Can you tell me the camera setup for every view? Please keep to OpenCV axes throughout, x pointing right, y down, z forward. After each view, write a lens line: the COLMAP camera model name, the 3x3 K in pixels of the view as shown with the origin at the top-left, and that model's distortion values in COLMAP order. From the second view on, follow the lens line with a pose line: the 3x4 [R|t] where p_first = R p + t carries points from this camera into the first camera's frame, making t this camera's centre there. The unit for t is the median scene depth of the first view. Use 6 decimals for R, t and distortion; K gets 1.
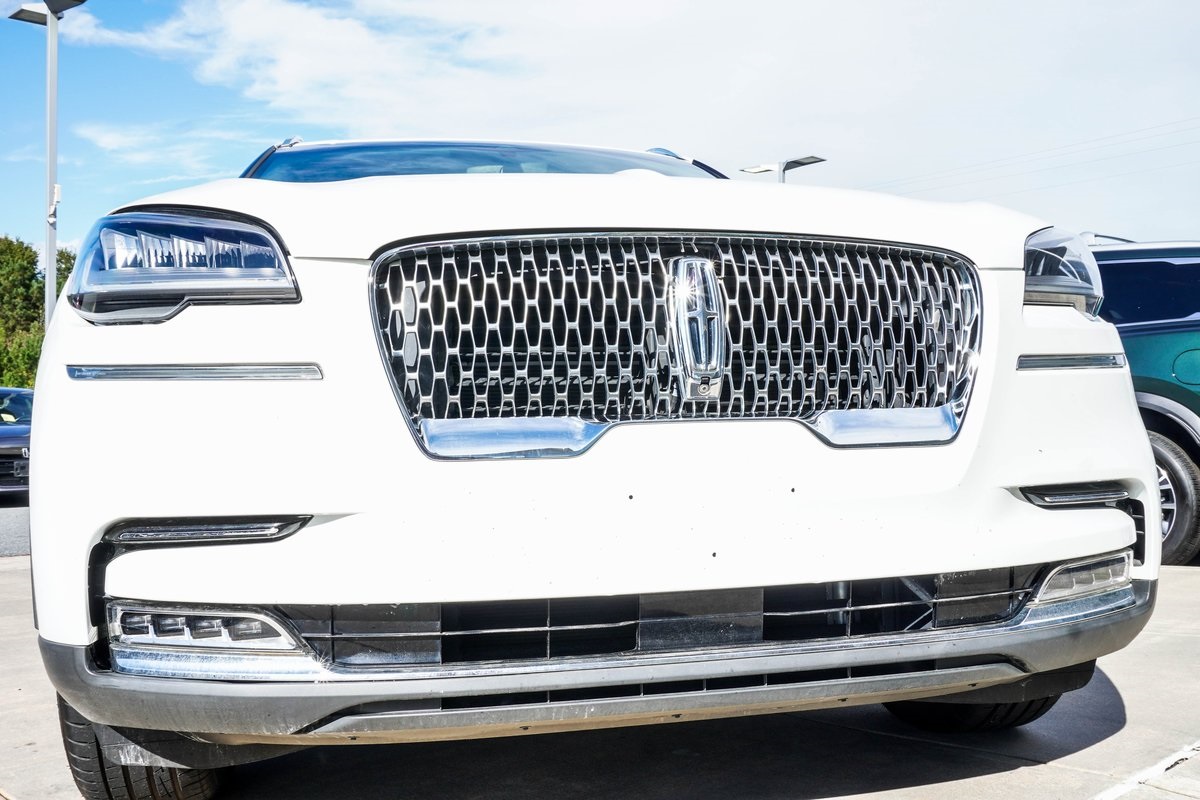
lens RADIAL K [[1134.9, 0, 600.0], [0, 1134.9, 400.0], [0, 0, 1]] dist [0.013173, -0.001902]
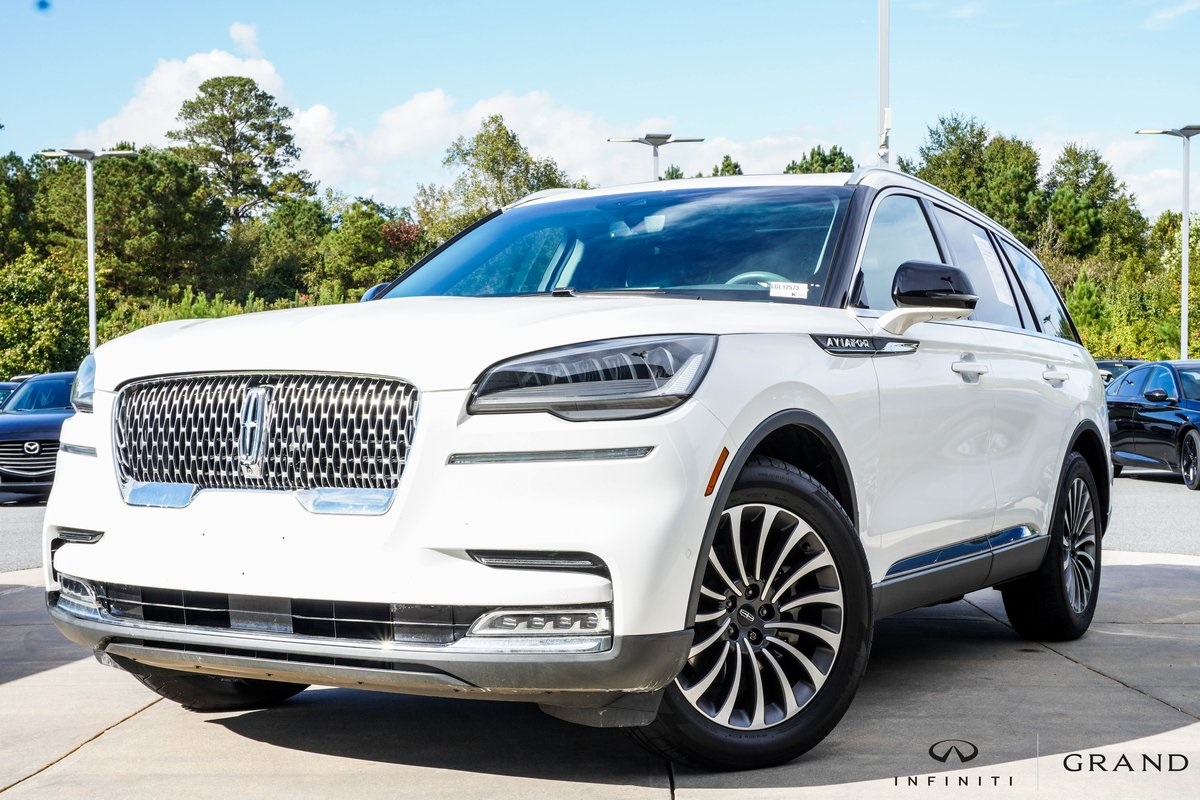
lens RADIAL K [[1710.5, 0, 600.0], [0, 1710.5, 400.0], [0, 0, 1]] dist [0.023067, 0.033519]
pose [[0.732749, 0.022001, -0.680143, 2.034840], [-0.000181, 0.999484, 0.032136, -0.182062], [0.680499, -0.023424, 0.732375, -0.427488]]
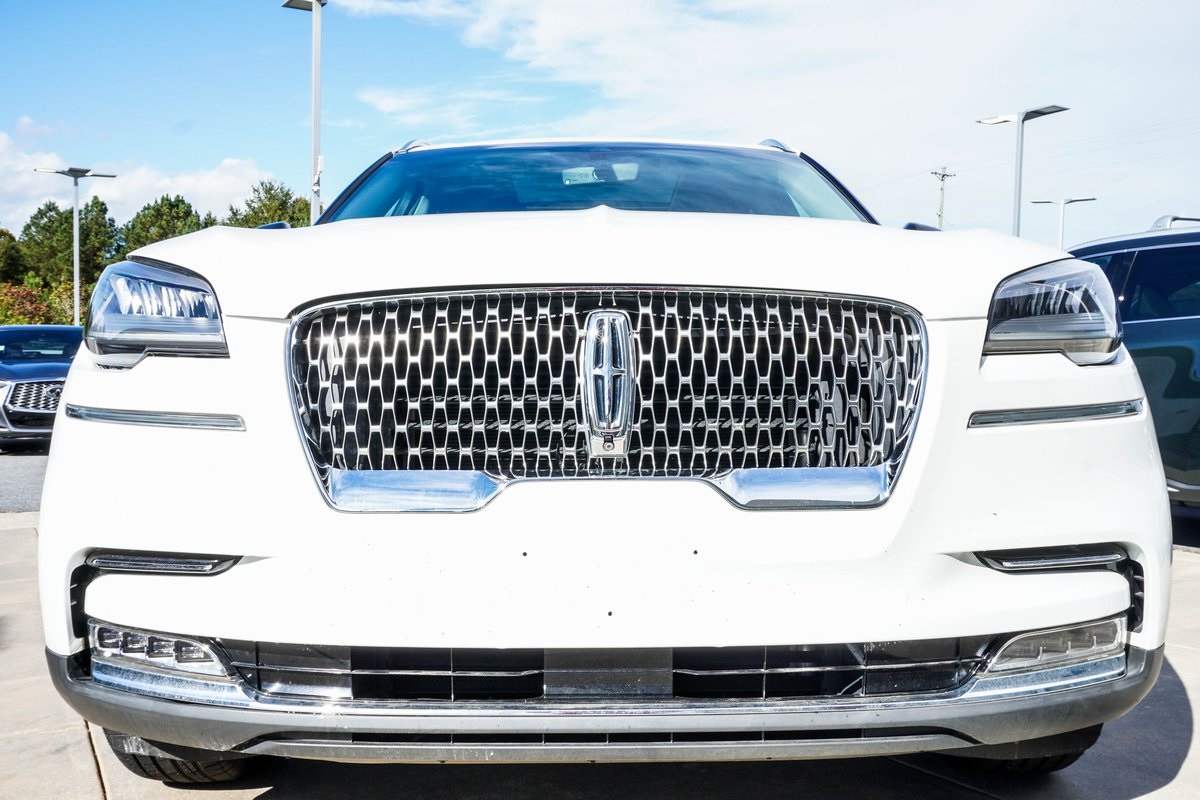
lens RADIAL K [[1117.5, 0, 600.0], [0, 1117.5, 400.0], [0, 0, 1]] dist [-0.008759, -0.006168]
pose [[0.975725, 0.024060, -0.217672, 0.285623], [-0.014048, 0.998776, 0.047424, -0.093485], [0.218547, -0.043215, 0.974869, 0.041779]]
